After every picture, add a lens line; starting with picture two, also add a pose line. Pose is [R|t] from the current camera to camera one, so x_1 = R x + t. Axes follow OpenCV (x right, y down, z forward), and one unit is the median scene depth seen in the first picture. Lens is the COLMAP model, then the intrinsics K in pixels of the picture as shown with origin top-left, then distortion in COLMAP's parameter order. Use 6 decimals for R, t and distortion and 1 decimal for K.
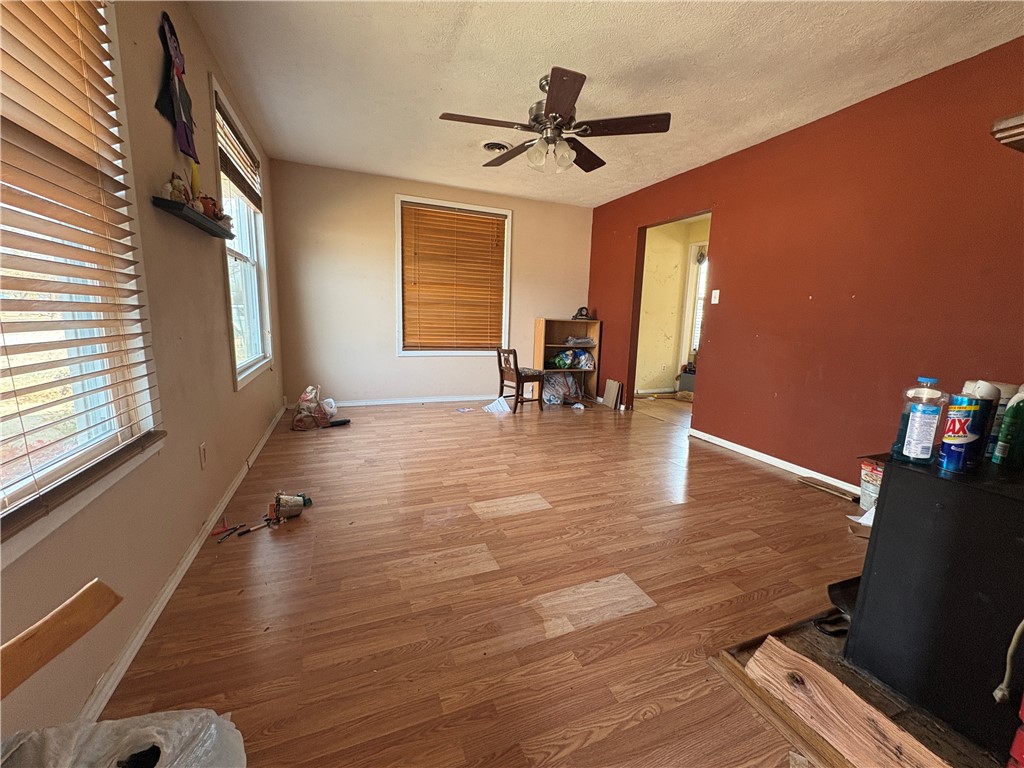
lens RADIAL K [[407.4, 0, 512.0], [0, 407.4, 384.0], [0, 0, 1]] dist [-0.000160, 0.000063]
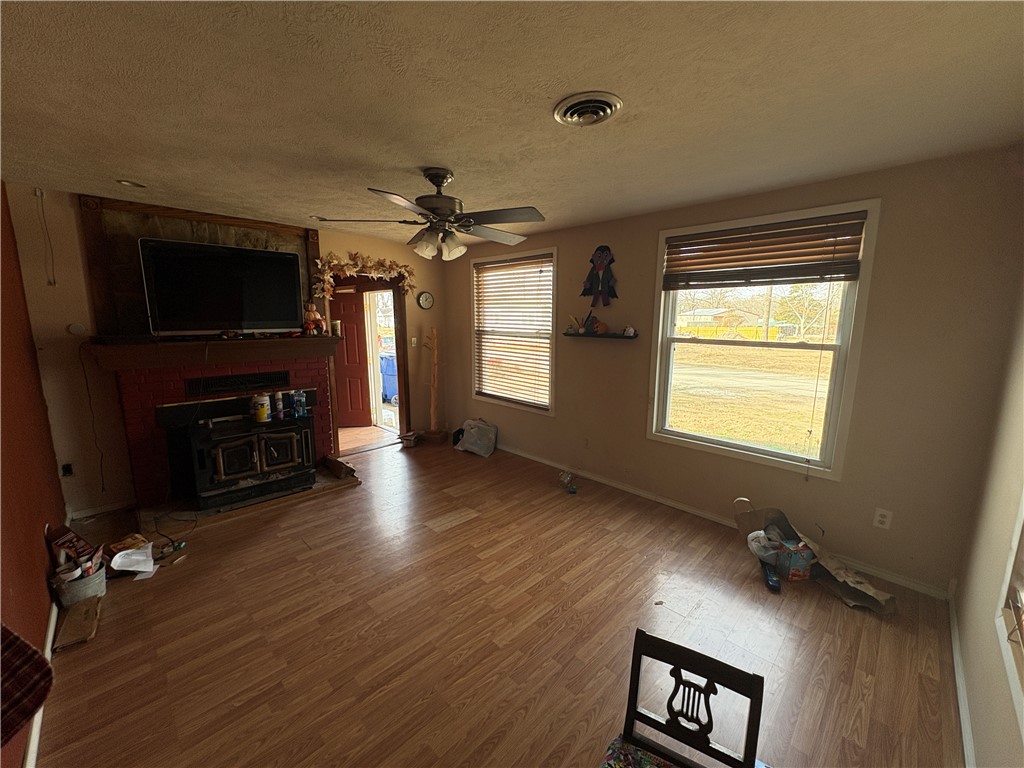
lens RADIAL K [[407.4, 0, 512.0], [0, 407.4, 384.0], [0, 0, 1]] dist [-0.000160, 0.000063]
pose [[-0.919380, 0.025632, -0.392535, 0.342371], [-0.102325, 0.947940, 0.301562, -0.575058], [0.379830, 0.317416, -0.868894, 2.096097]]
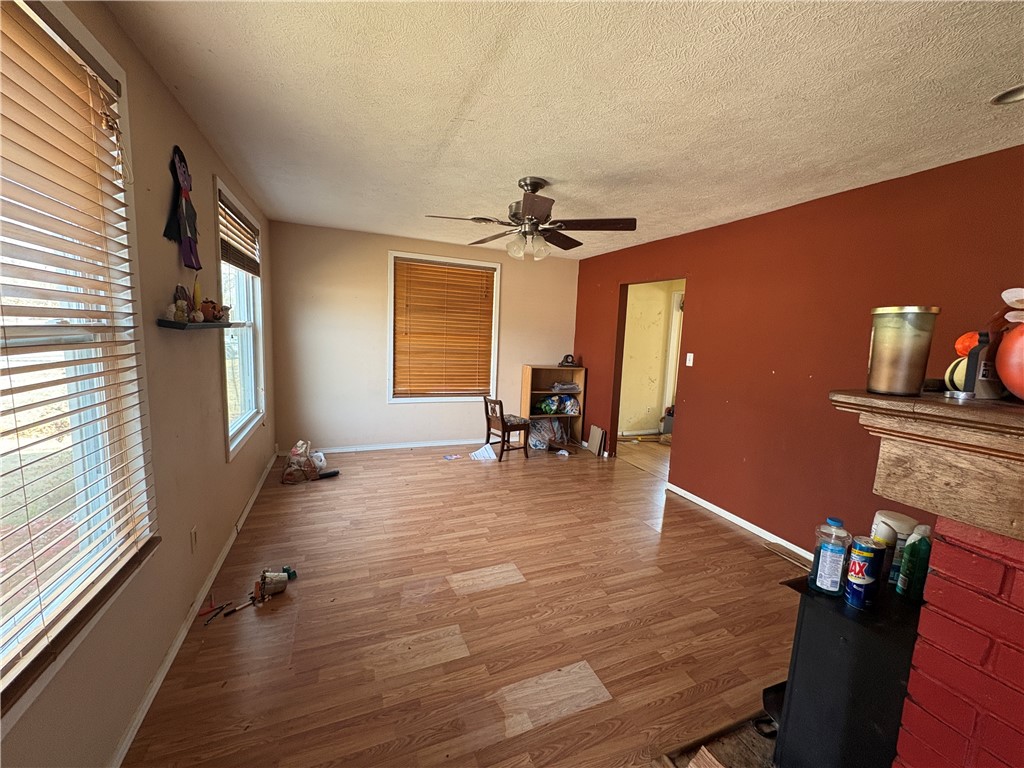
lens RADIAL K [[407.4, 0, 512.0], [0, 407.4, 384.0], [0, 0, 1]] dist [-0.000160, 0.000063]
pose [[0.999888, 0.011796, 0.009210, 0.046009], [-0.011435, 0.999200, -0.038321, -0.158934], [-0.009655, 0.038212, 0.999223, -0.069064]]
